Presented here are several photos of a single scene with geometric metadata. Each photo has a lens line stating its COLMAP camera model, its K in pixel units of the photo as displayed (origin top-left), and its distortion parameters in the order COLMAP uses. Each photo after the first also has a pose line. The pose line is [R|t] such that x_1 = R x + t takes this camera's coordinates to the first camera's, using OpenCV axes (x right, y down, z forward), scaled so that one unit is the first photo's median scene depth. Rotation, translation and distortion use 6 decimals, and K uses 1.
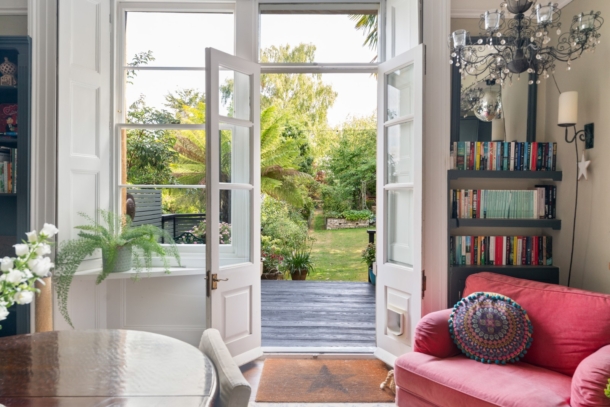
lens RADIAL K [[403.7, 0, 305.0], [0, 403.7, 203.5], [0, 0, 1]] dist [-0.005381, -0.001530]
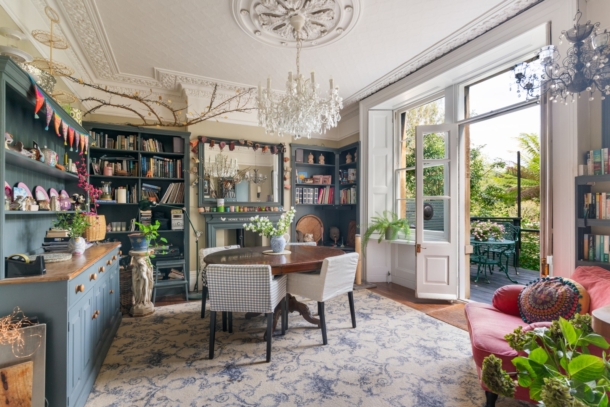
lens RADIAL K [[286.1, 0, 307.3], [0, 286.1, 207.3], [0, 0, 1]] dist [-0.000319, -0.000259]
pose [[0.431658, -0.007187, -0.902009, 0.697491], [-0.012675, 0.999821, -0.014032, 0.024683], [0.901948, 0.017491, 0.431490, -0.050391]]
